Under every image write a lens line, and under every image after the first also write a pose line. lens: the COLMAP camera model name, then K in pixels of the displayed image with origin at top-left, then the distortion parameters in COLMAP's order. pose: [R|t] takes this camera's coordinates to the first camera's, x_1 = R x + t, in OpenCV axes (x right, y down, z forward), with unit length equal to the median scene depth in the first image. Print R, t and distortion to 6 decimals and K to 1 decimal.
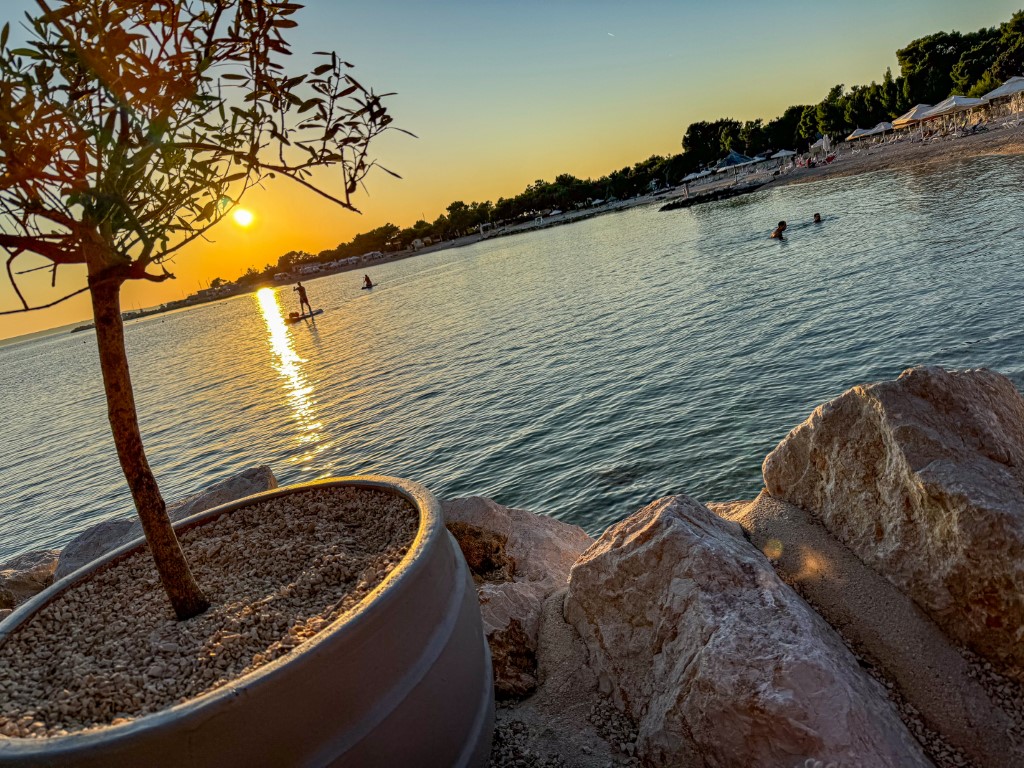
lens RADIAL K [[721.2, 0, 516.7], [0, 721.2, 380.7], [0, 0, 1]] dist [0.039001, -0.056626]
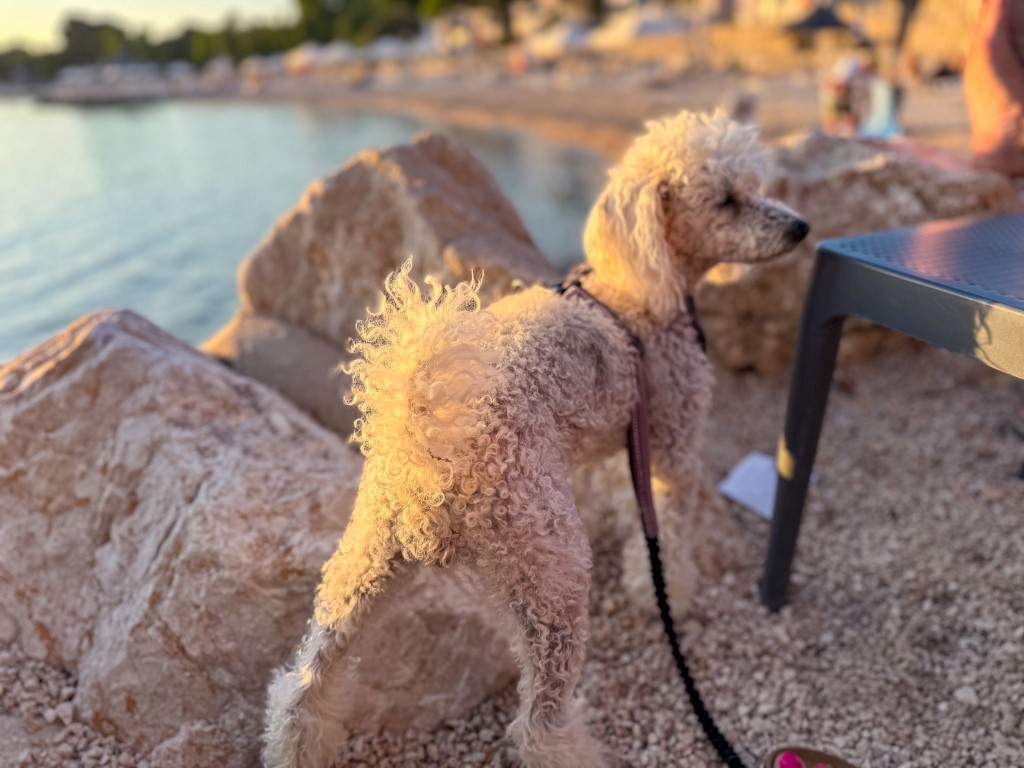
lens RADIAL K [[721.2, 0, 509.4], [0, 721.2, 377.1], [0, 0, 1]] dist [0.039001, -0.056626]
pose [[0.724930, -0.076256, 0.684588, 0.041965], [0.015353, 0.995395, 0.094620, 0.199040], [-0.688651, -0.058082, 0.722763, 0.370643]]
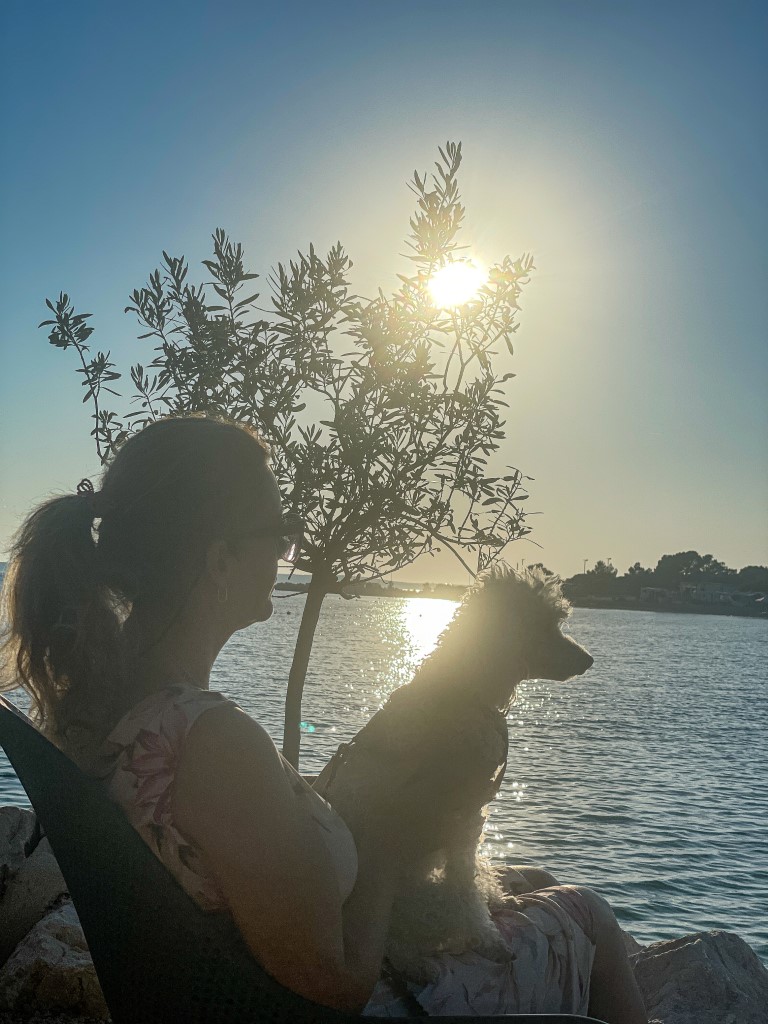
lens RADIAL K [[1587.6, 0, 387.6], [0, 1587.6, 517.8], [0, 0, 1]] dist [0.194205, 0.000000]
pose [[0.851259, 0.238368, -0.467482, 0.859233], [-0.330740, 0.935364, -0.125318, 0.075124], [0.407394, 0.261293, 0.875075, -1.513997]]
